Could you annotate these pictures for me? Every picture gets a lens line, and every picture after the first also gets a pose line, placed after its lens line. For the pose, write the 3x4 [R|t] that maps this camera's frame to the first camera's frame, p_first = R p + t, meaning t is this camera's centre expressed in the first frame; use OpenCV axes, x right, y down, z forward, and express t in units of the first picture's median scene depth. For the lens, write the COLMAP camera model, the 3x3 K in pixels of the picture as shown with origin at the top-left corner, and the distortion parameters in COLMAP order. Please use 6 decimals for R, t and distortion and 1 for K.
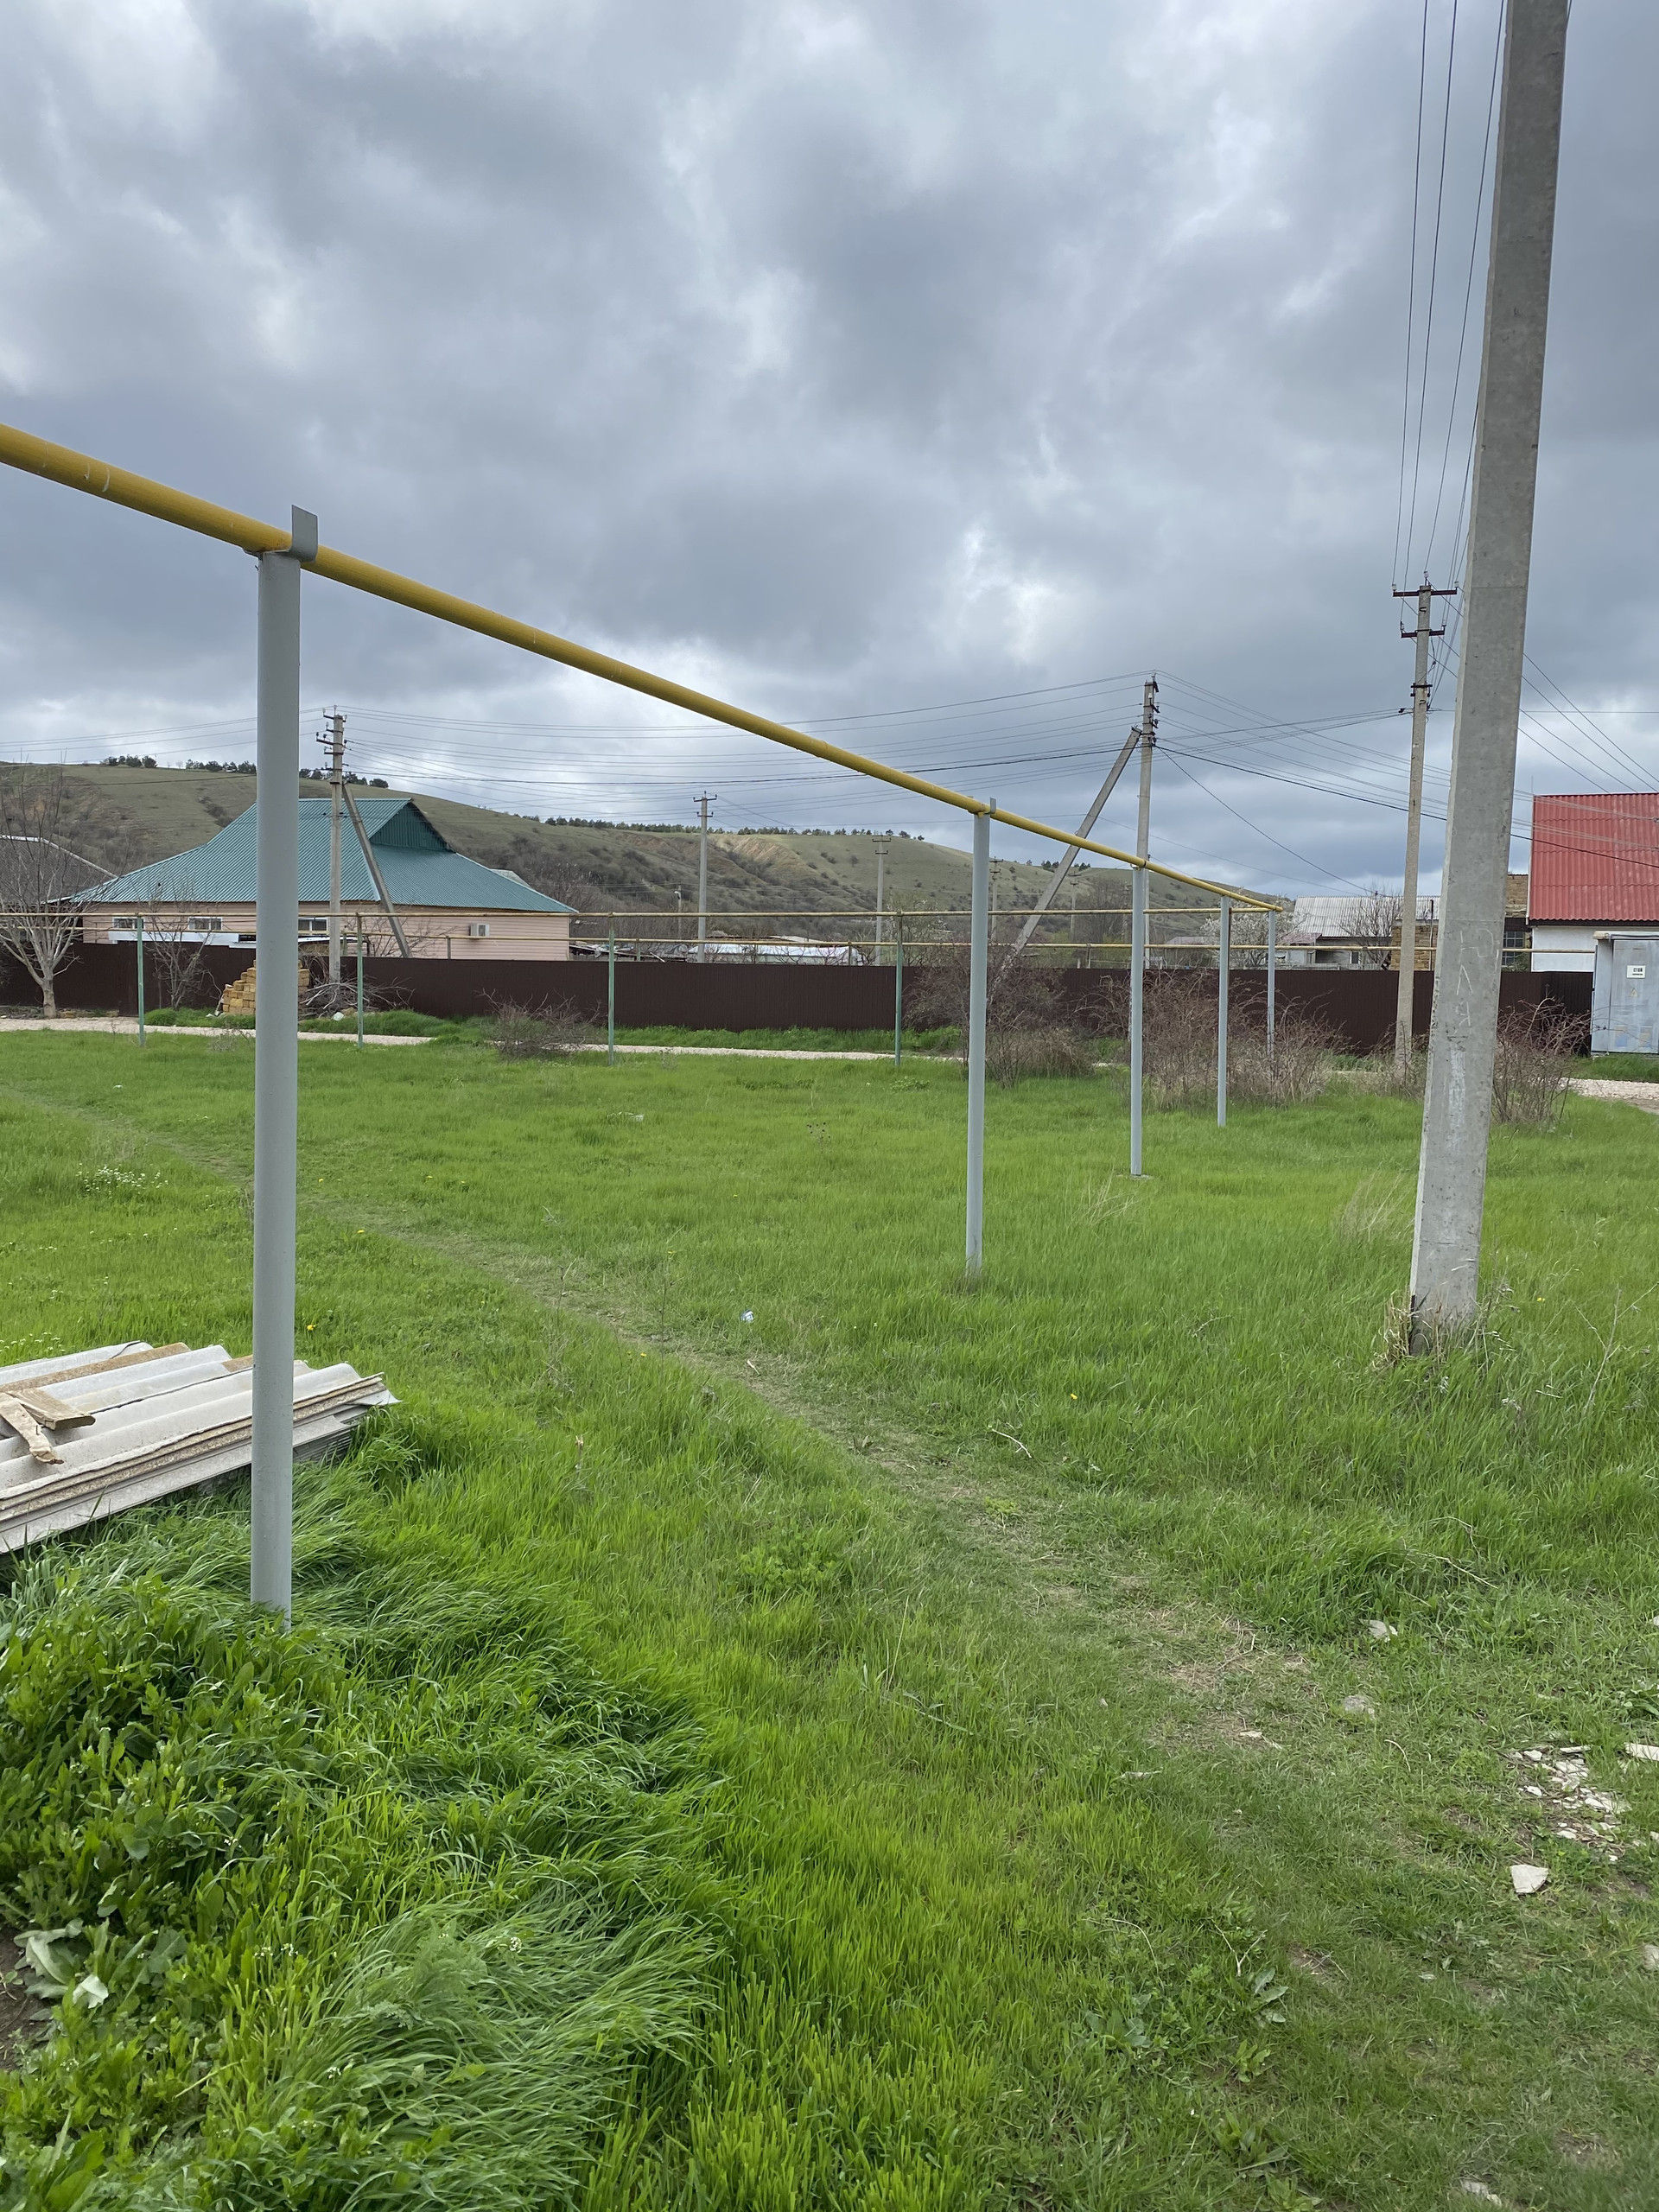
lens RADIAL K [[1781.2, 0, 739.6], [0, 1781.2, 1084.5], [0, 0, 1]] dist [0.057136, -0.064285]
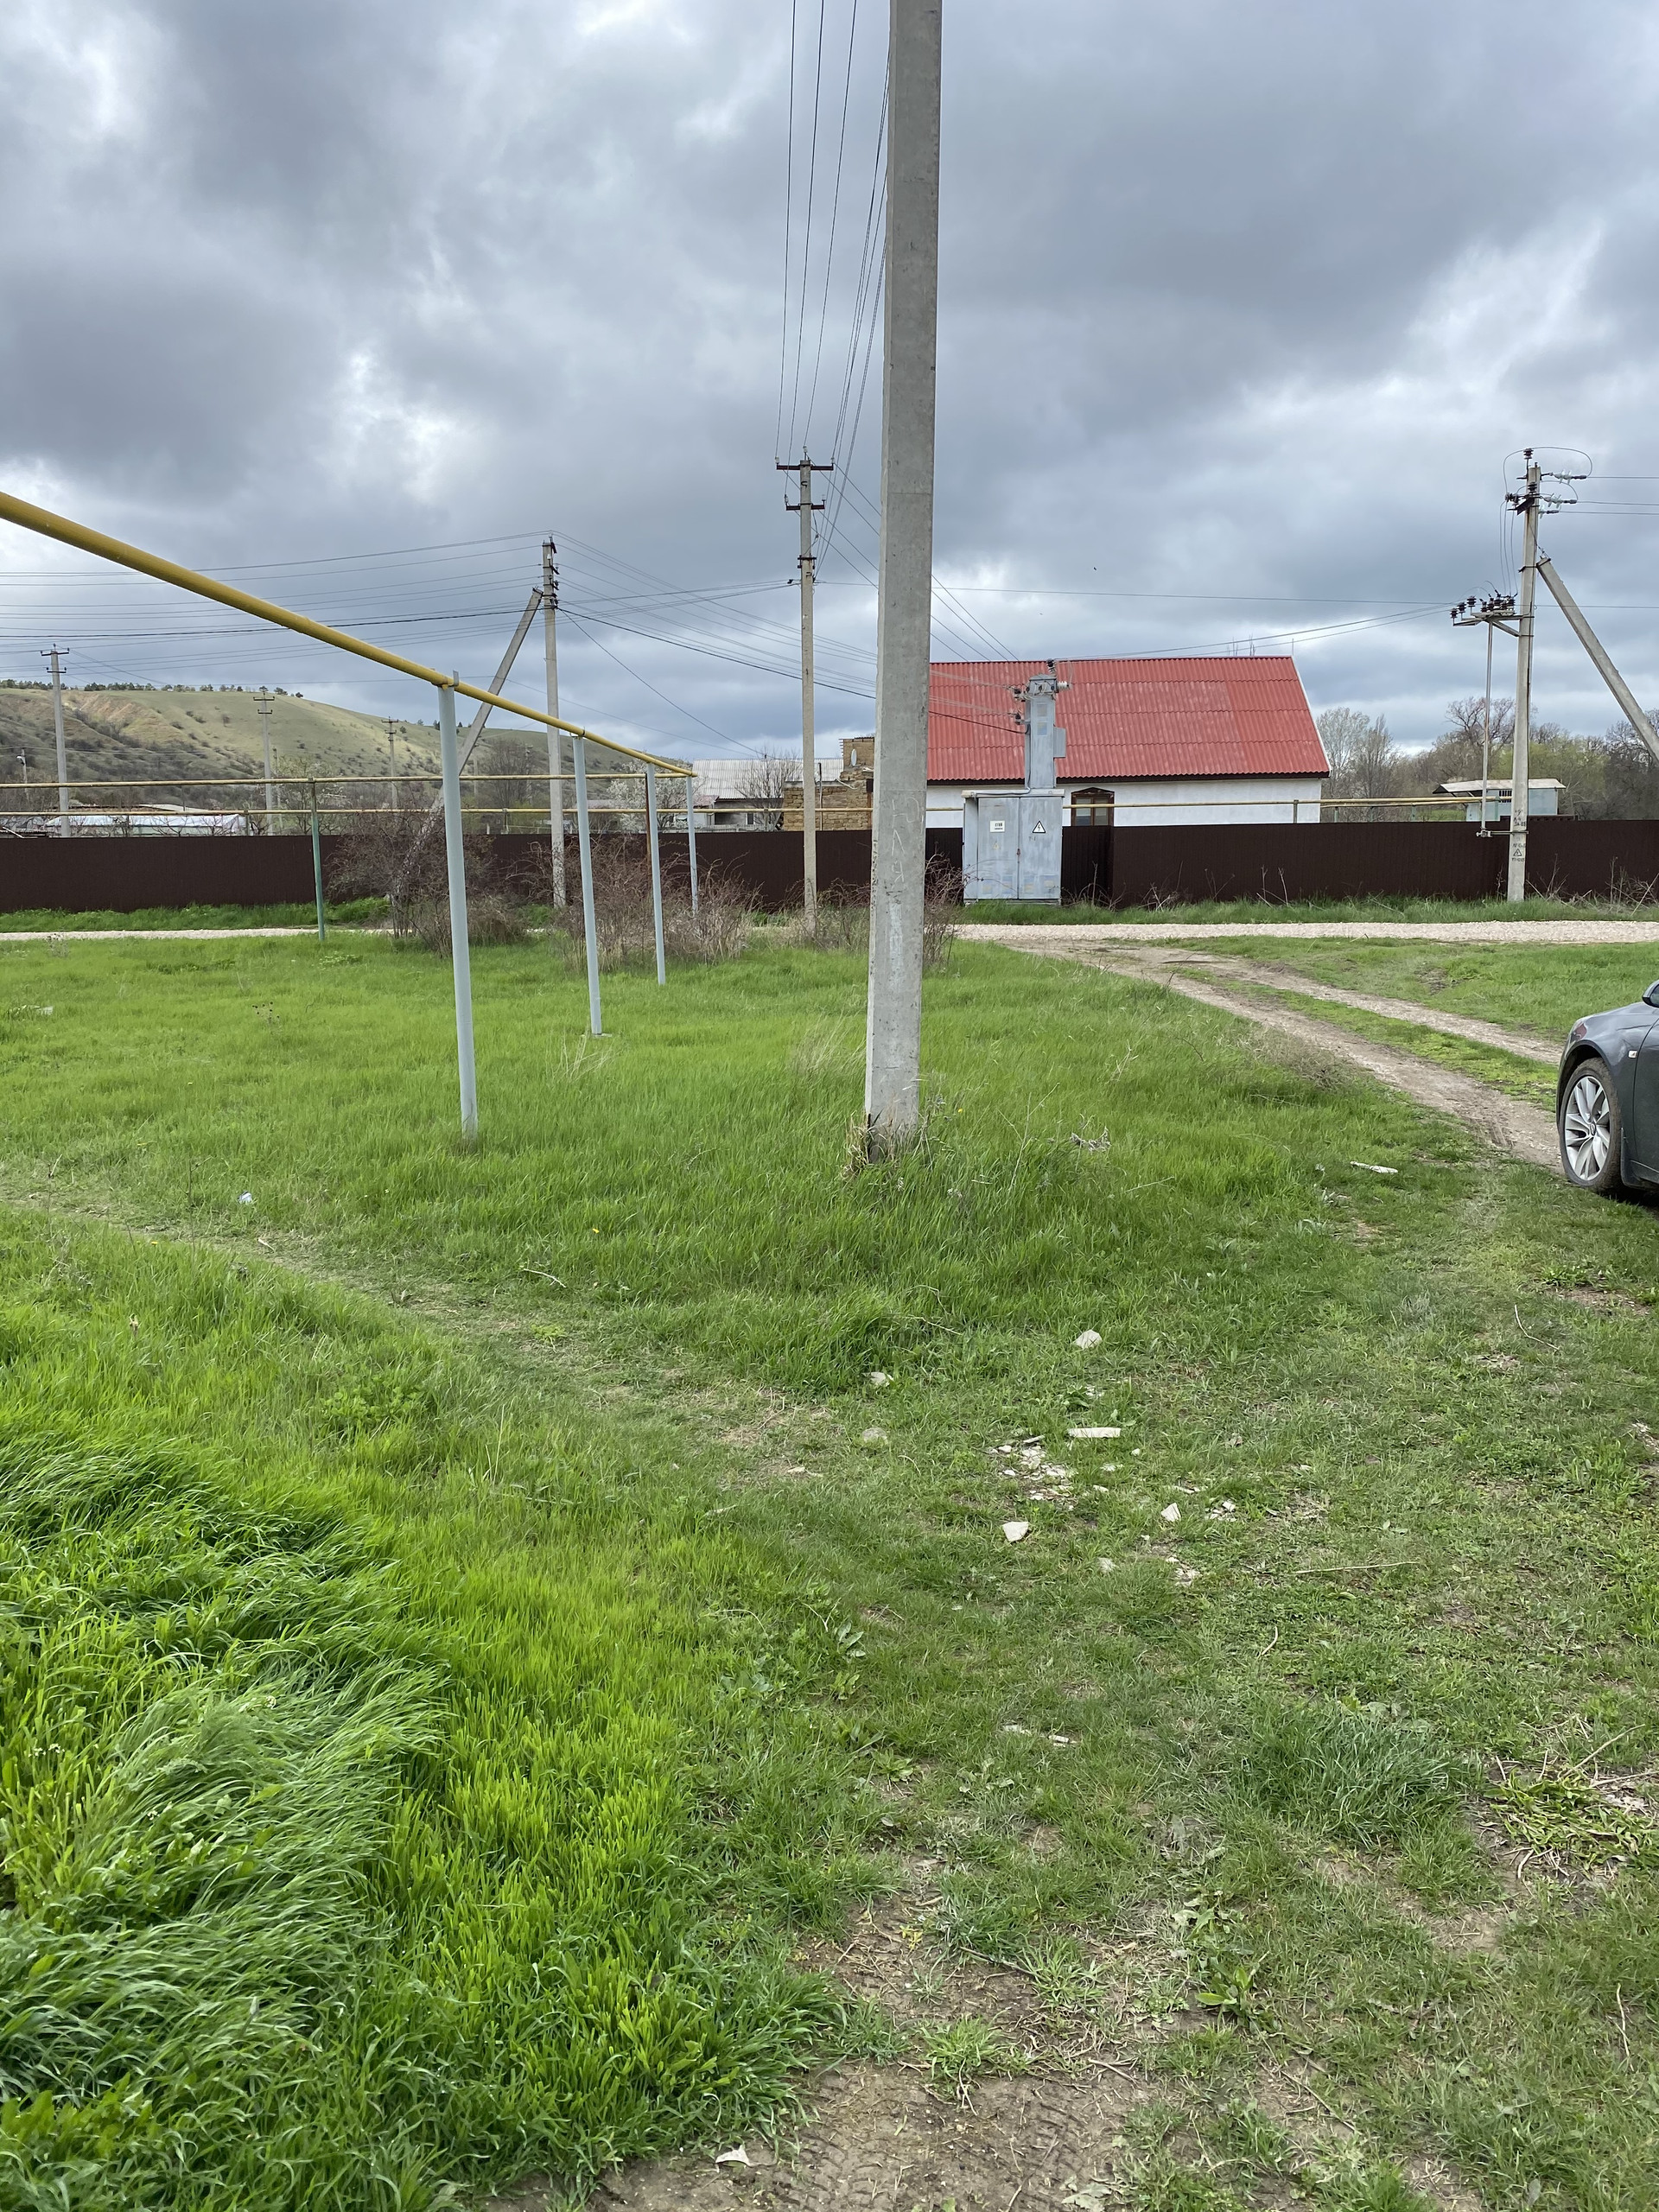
lens RADIAL K [[1876.7, 0, 783.7], [0, 1876.7, 1096.4], [0, 0, 1]] dist [0.245561, -0.676230]
pose [[0.932389, -0.077696, 0.353007, -0.117659], [0.051432, 0.995205, 0.083196, 0.000709], [-0.357778, -0.059415, 0.931915, -0.135011]]
